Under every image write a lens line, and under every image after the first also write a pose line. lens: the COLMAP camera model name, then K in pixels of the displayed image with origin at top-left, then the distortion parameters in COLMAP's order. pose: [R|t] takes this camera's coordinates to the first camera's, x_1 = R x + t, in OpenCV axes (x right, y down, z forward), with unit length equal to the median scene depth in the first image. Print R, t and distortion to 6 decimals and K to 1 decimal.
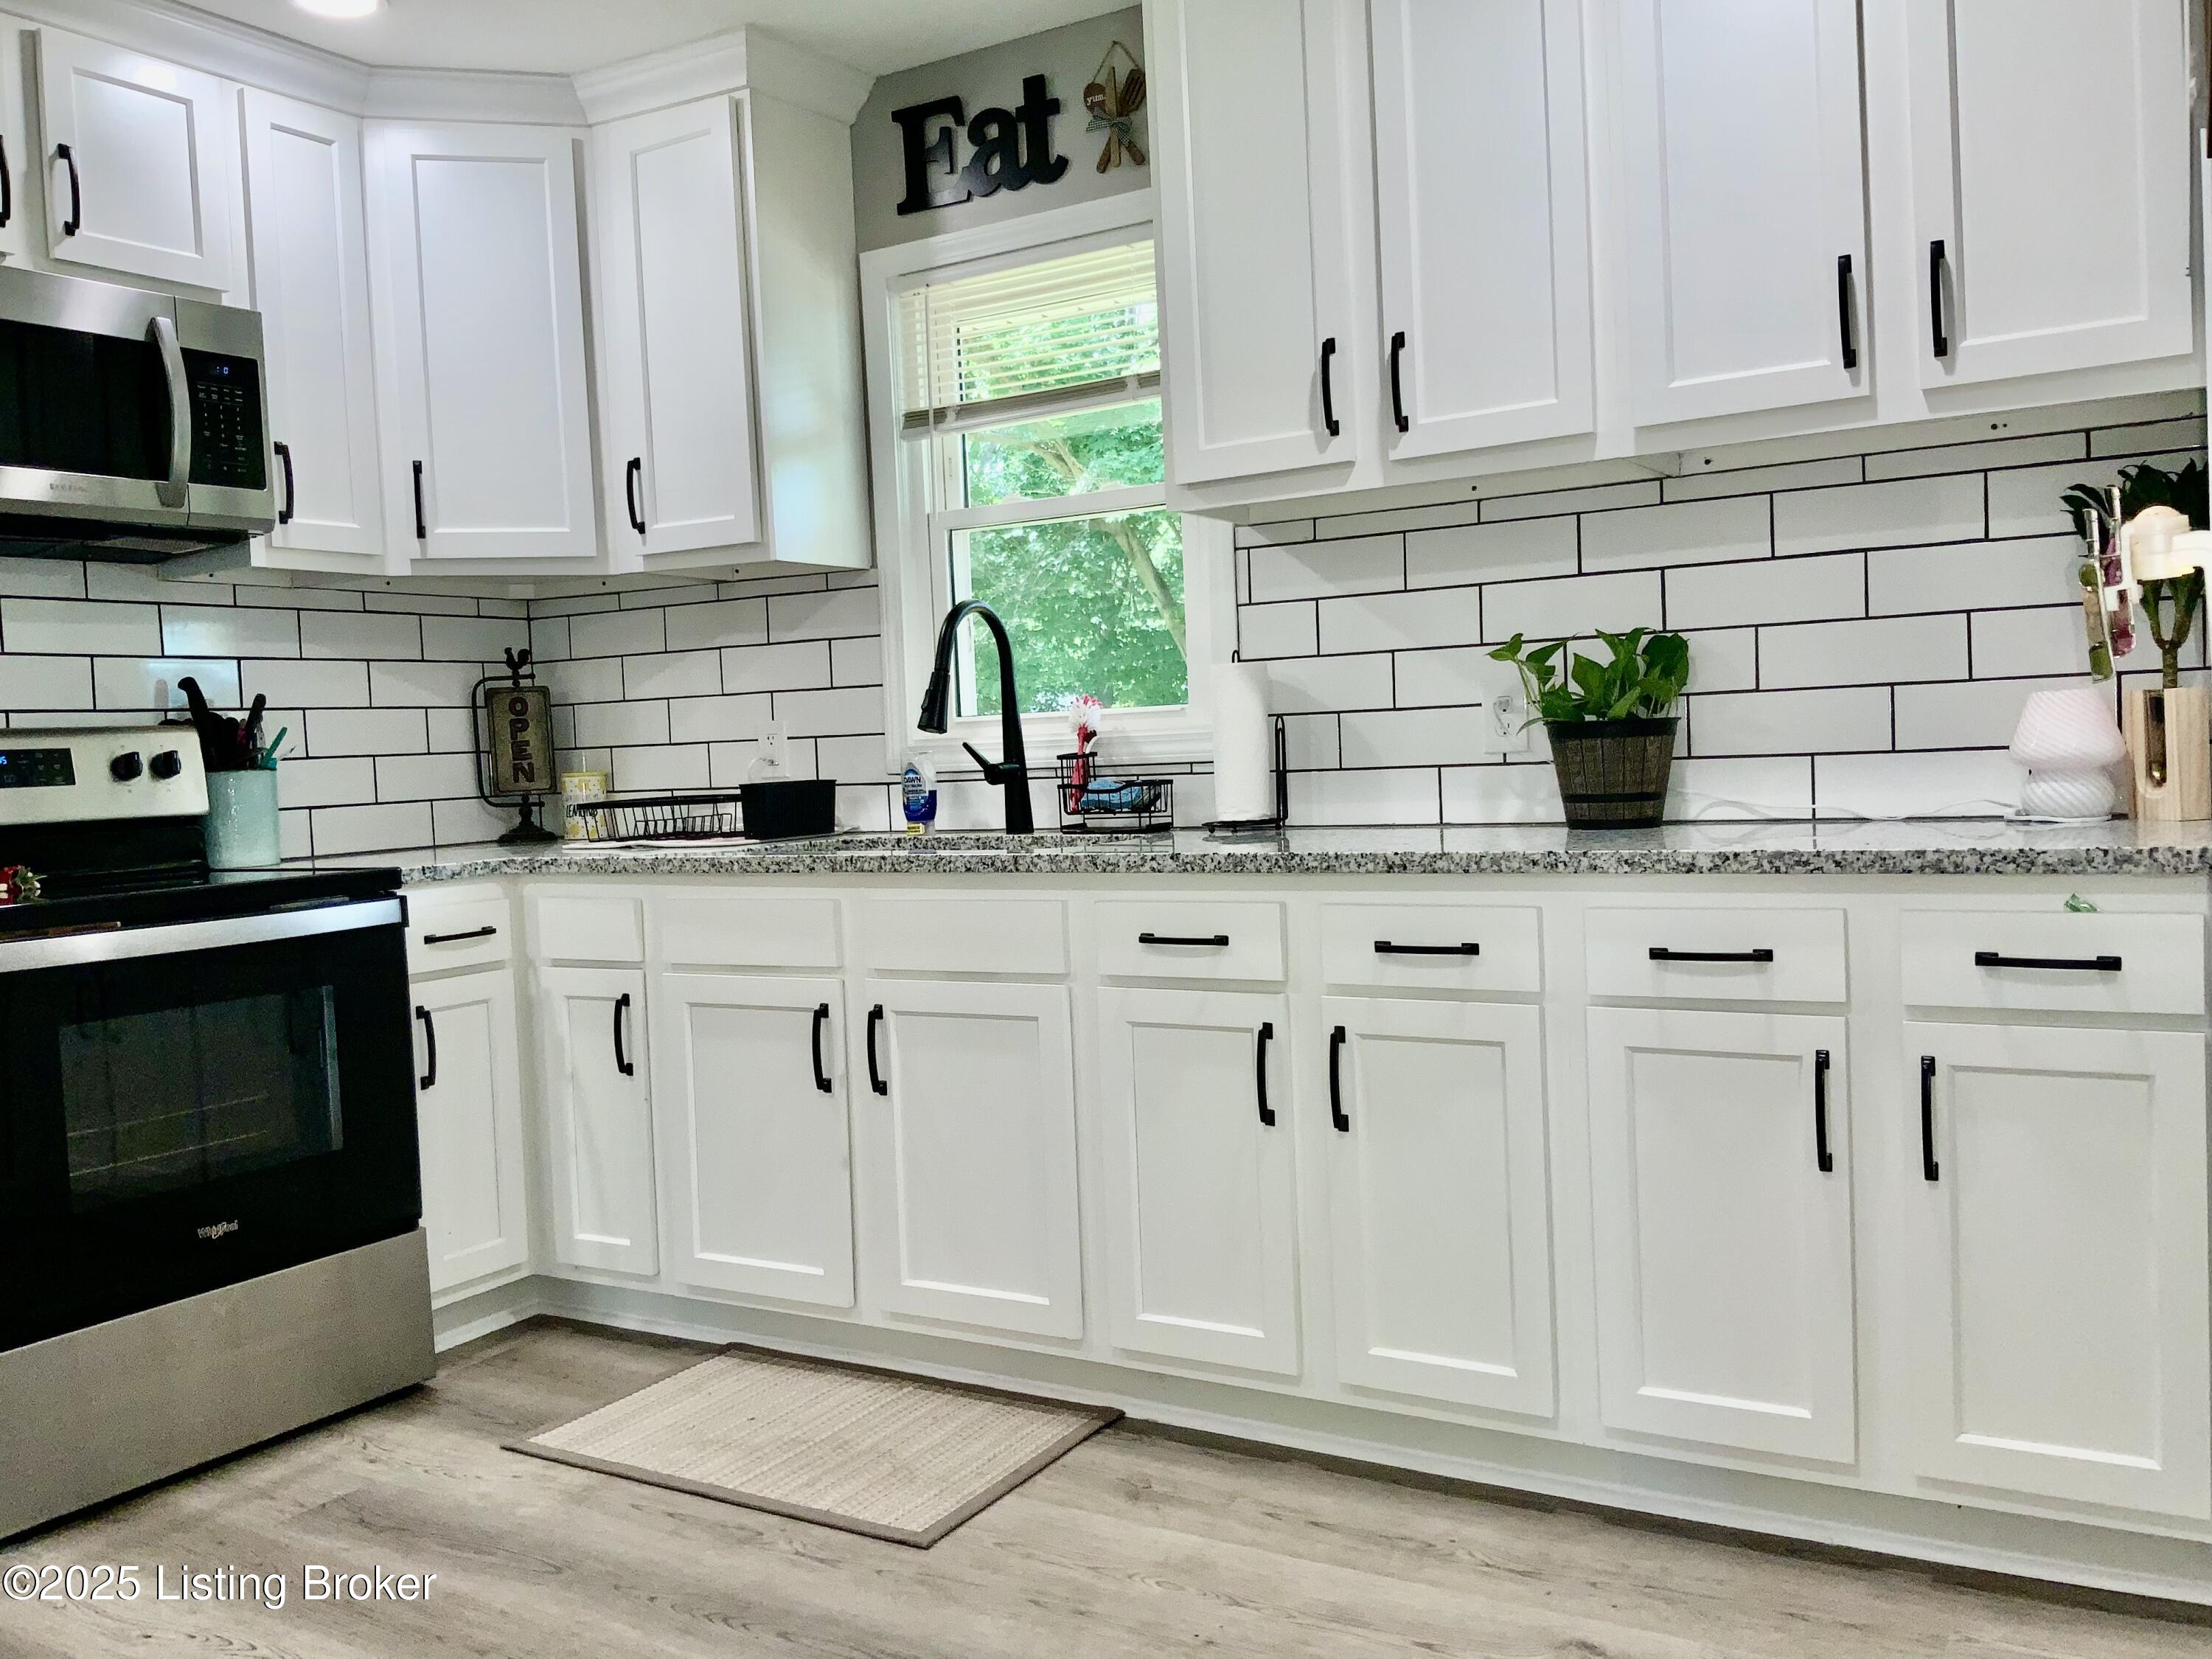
lens RADIAL K [[1826.7, 0, 1106.0], [0, 1826.7, 829.5], [0, 0, 1]] dist [0.124262, -0.255284]
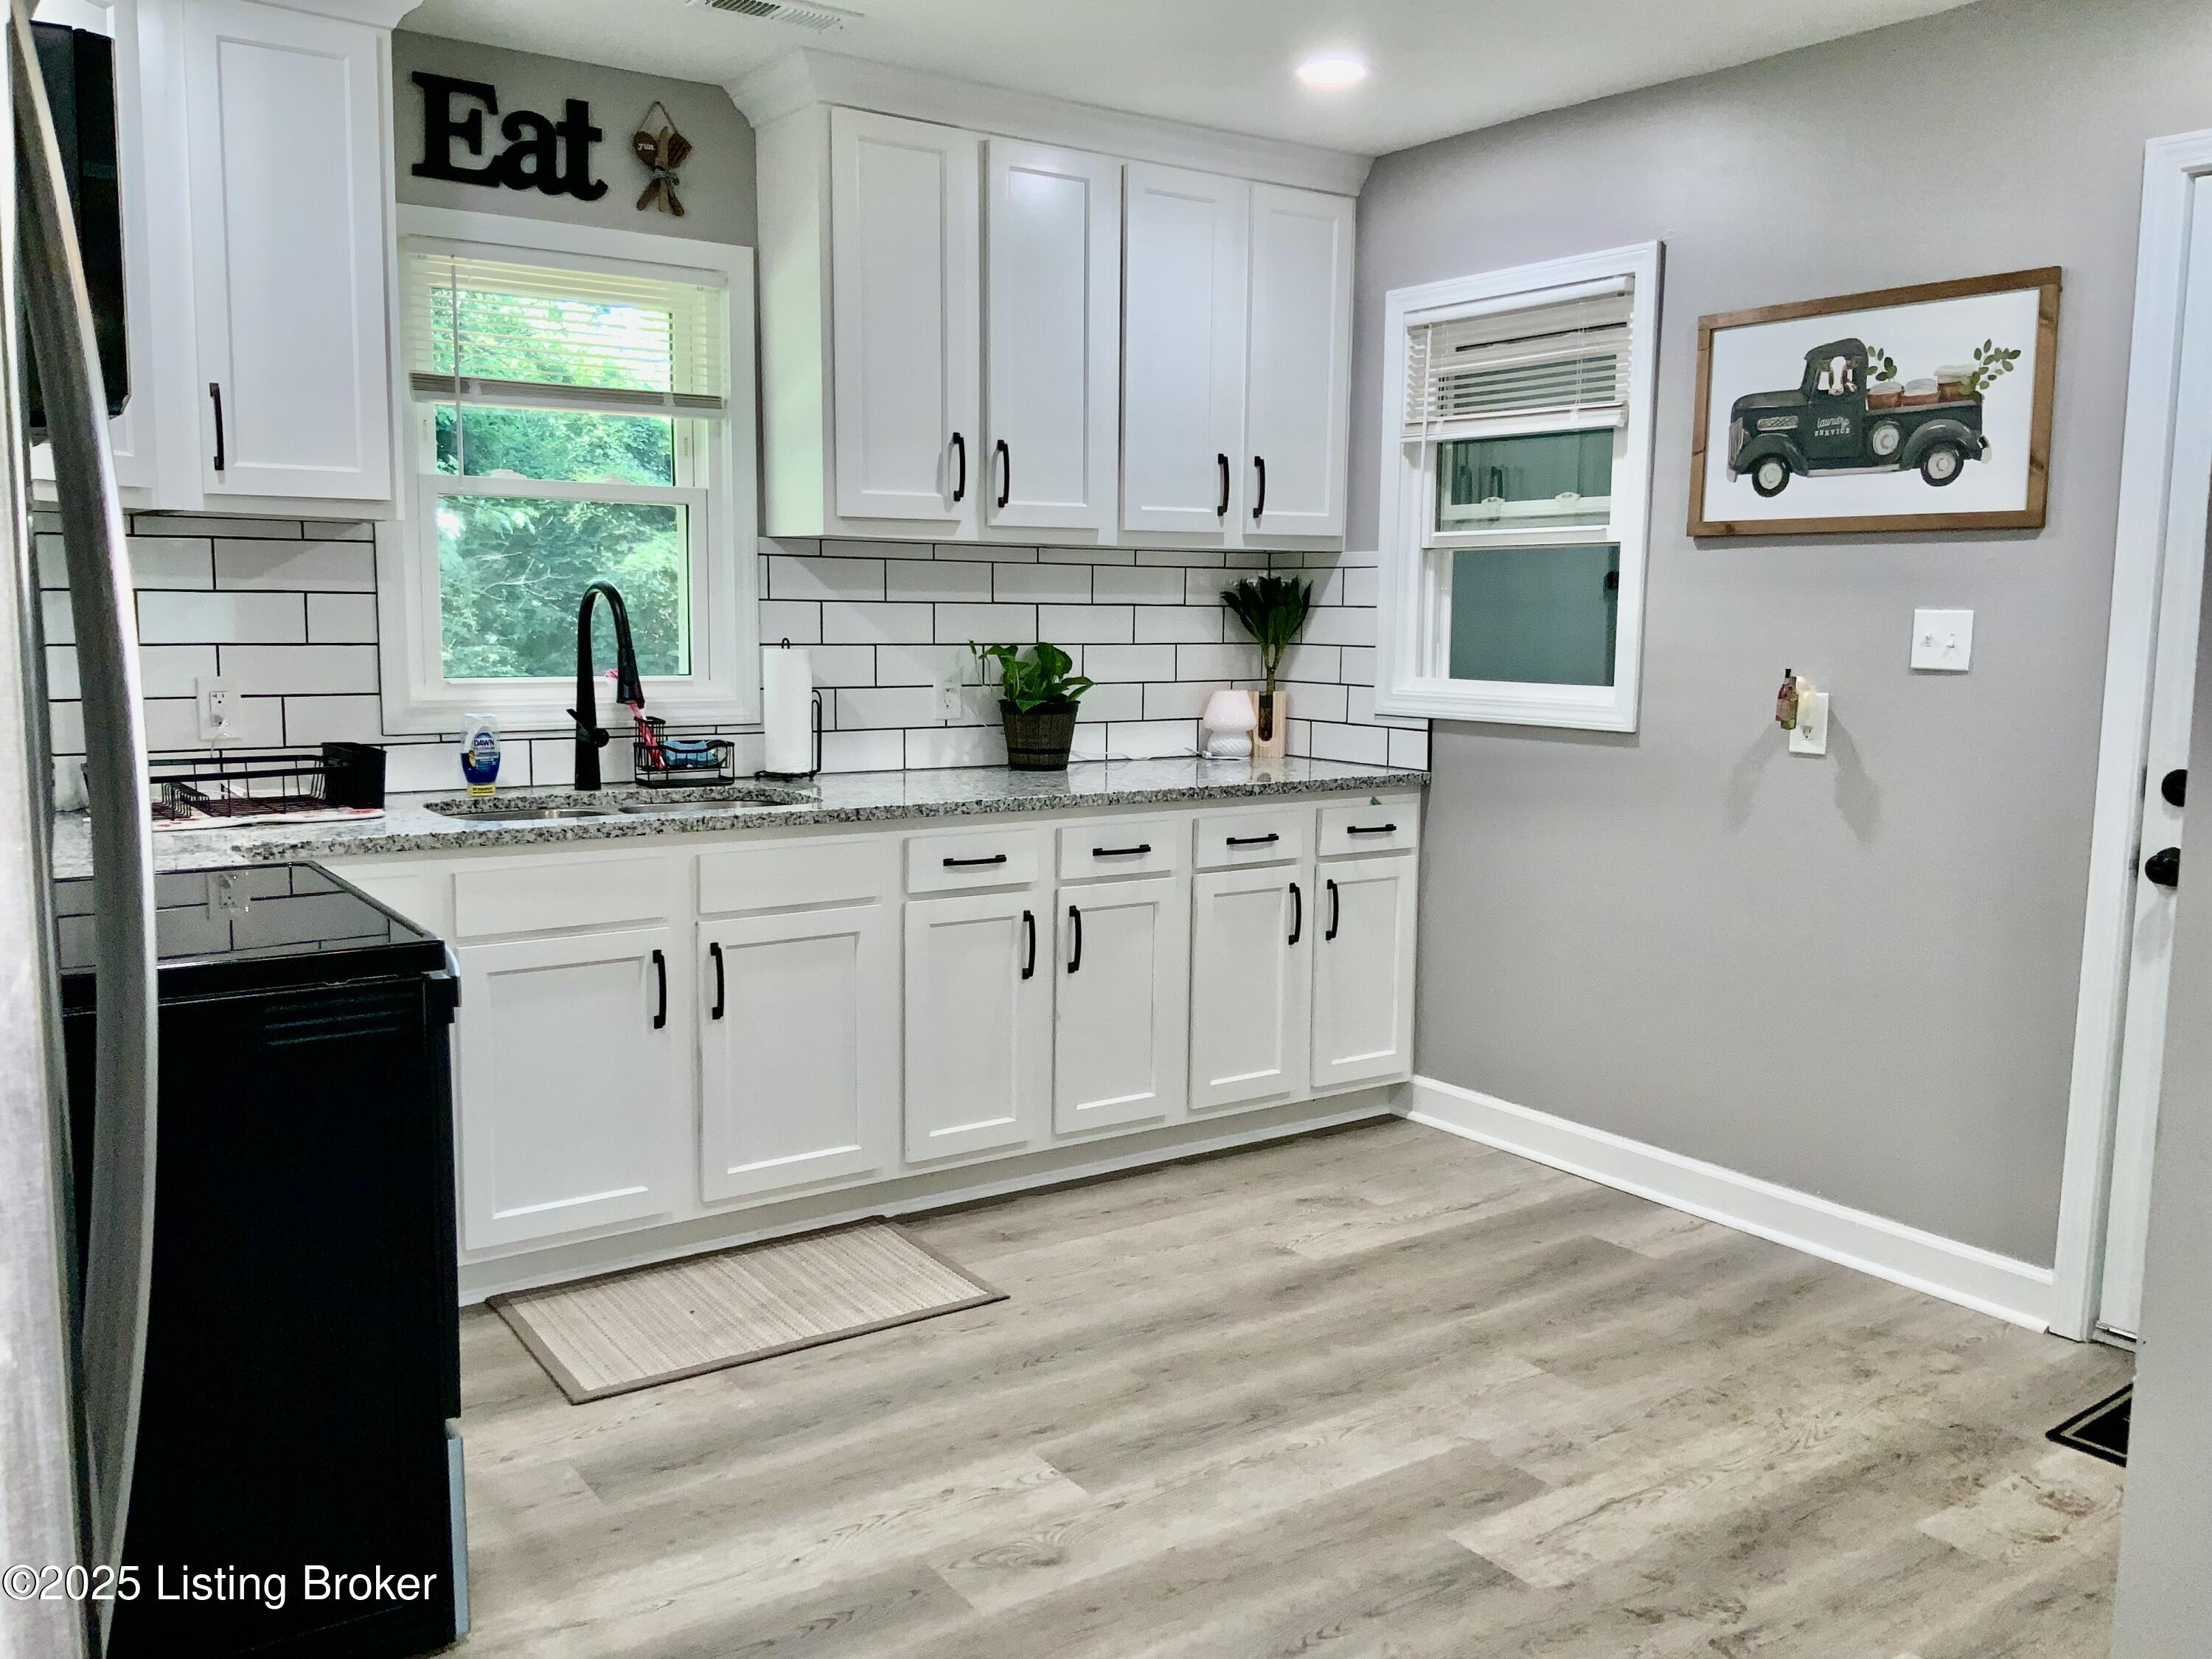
lens RADIAL K [[1826.7, 0, 1106.0], [0, 1826.7, 829.5], [0, 0, 1]] dist [0.124262, -0.255284]
pose [[0.401007, -0.067163, 0.913610, -1.095423], [0.011951, 0.997607, 0.068092, -0.053486], [-0.915997, -0.016387, 0.400850, 0.305558]]
